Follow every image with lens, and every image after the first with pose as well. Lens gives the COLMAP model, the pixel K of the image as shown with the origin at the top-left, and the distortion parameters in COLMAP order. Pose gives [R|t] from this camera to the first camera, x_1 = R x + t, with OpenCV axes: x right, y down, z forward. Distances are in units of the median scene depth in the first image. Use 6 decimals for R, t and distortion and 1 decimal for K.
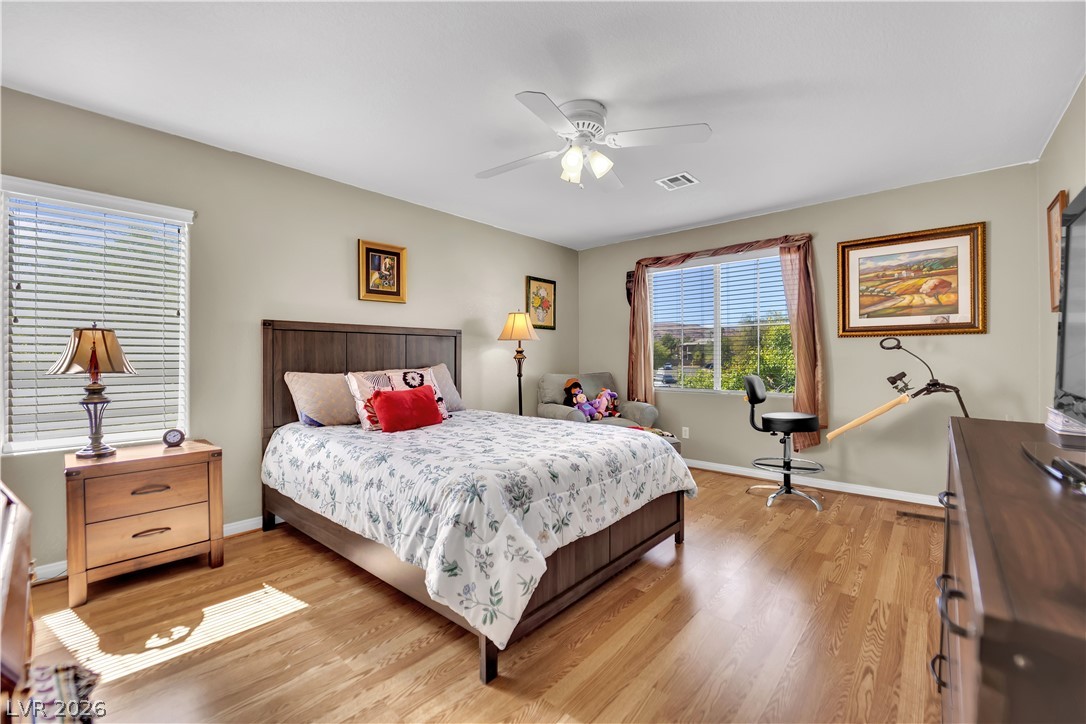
lens RADIAL K [[447.8, 0, 542.0], [0, 447.8, 361.5], [0, 0, 1]] dist [-0.022381, -0.000217]
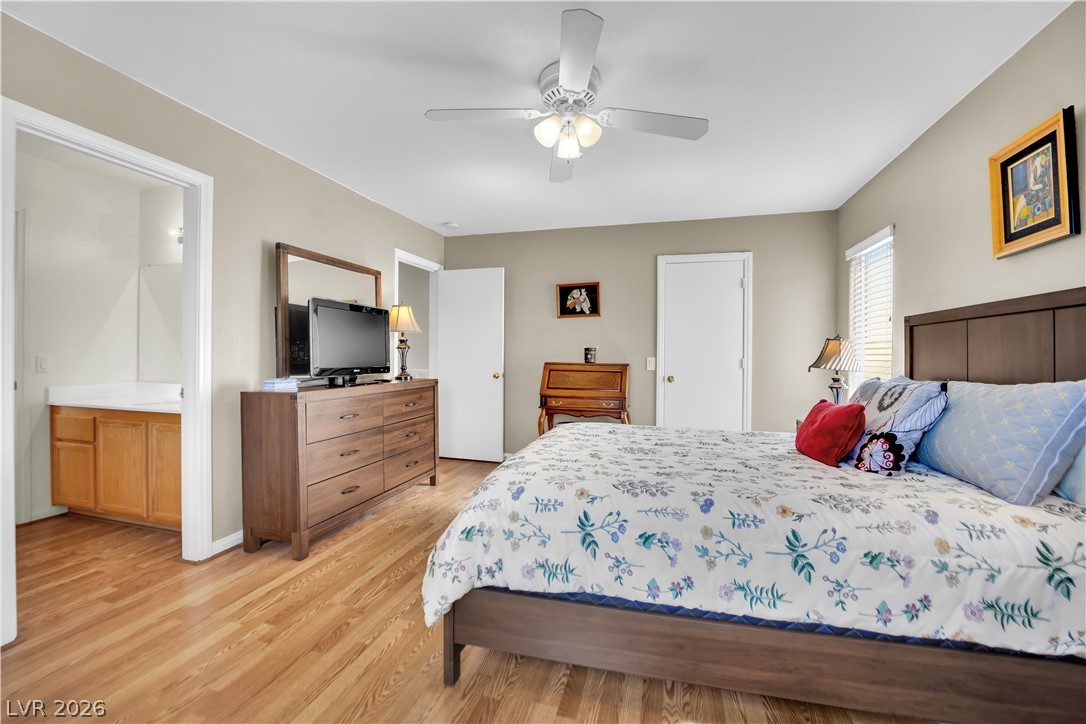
lens RADIAL K [[447.8, 0, 542.0], [0, 447.8, 361.5], [0, 0, 1]] dist [-0.022381, -0.000217]
pose [[-0.898704, -0.000883, -0.438554, 0.345721], [-0.008048, 0.999863, 0.014480, -0.009718], [0.438481, 0.016543, -0.898588, 1.184575]]
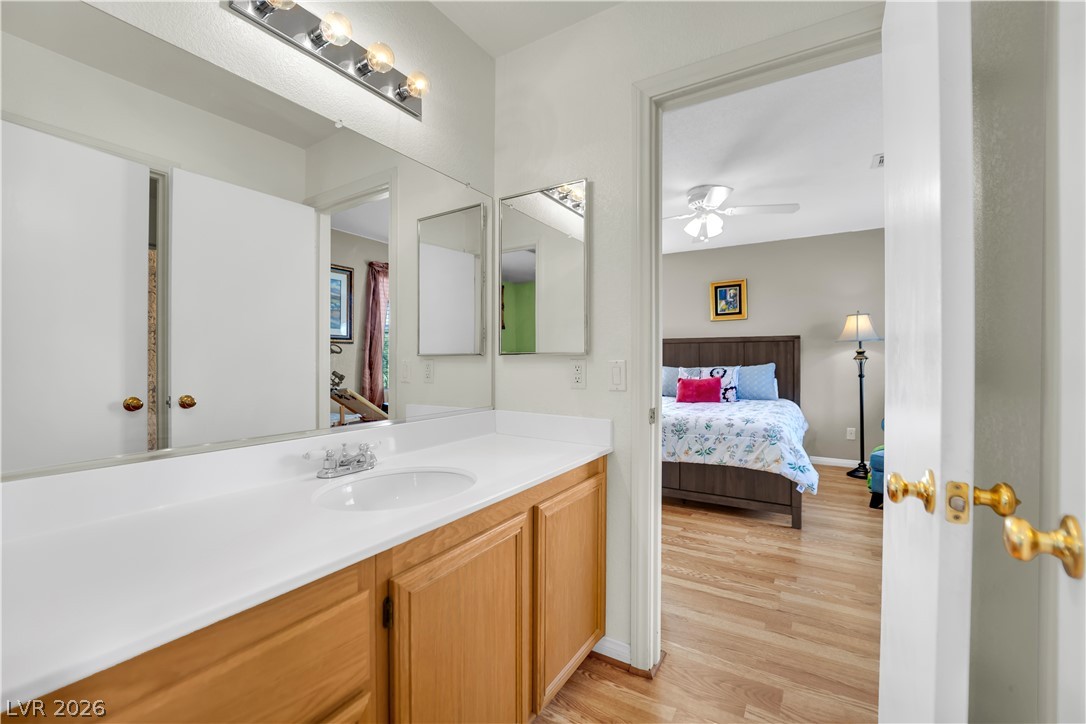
lens RADIAL K [[447.8, 0, 542.0], [0, 447.8, 361.5], [0, 0, 1]] dist [-0.022381, -0.000217]
pose [[0.171498, 0.007154, -0.985158, 0.966250], [-0.007552, 0.999954, 0.005947, -0.002933], [0.985155, 0.006420, 0.171545, 0.149536]]
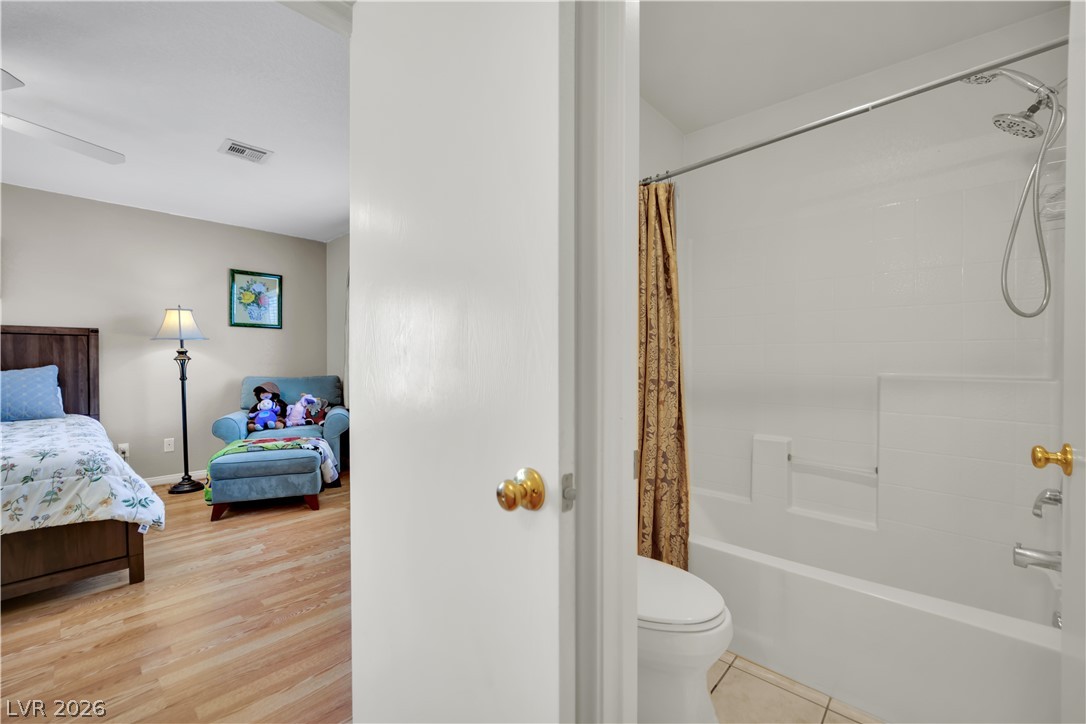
lens RADIAL K [[449.3, 0, 544.0], [0, 449.3, 363.0], [0, 0, 1]] dist [-0.036427, 0.007711]
pose [[0.999964, 0.002483, -0.008164, 0.818181], [-0.002478, 0.999997, 0.000546, -0.003607], [0.008165, -0.000525, 0.999967, 0.147513]]
